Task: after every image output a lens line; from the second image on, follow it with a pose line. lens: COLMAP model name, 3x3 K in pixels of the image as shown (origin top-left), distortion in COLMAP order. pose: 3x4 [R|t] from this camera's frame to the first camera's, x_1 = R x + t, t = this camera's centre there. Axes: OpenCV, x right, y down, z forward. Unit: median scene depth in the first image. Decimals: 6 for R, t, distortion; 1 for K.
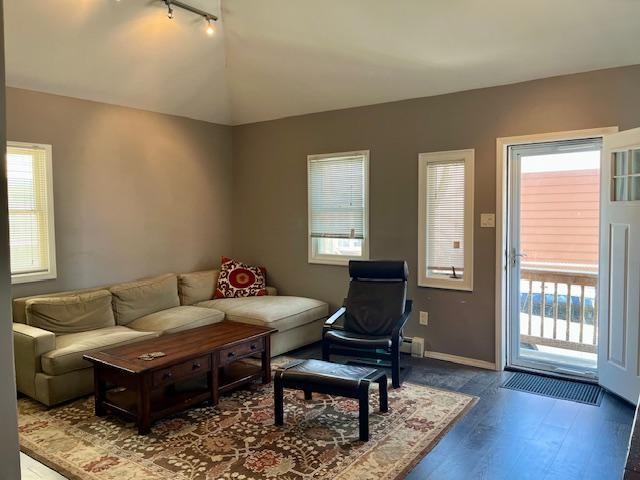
lens RADIAL K [[488.3, 0, 323.6], [0, 488.3, 235.0], [0, 0, 1]] dist [0.065140, -0.093505]
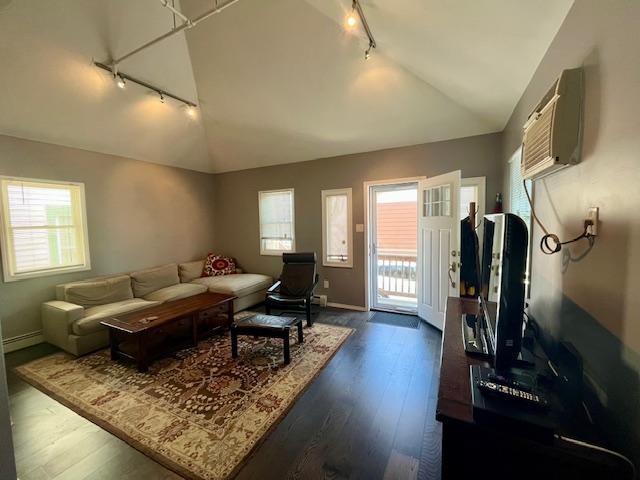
lens RADIAL K [[258.9, 0, 320.7], [0, 258.9, 239.0], [0, 0, 1]] dist [-0.002382, -0.000230]
pose [[0.988048, -0.021068, 0.152702, 0.051079], [0.019252, 0.999725, 0.013360, -0.005747], [-0.152941, -0.010261, 0.988182, 0.095517]]
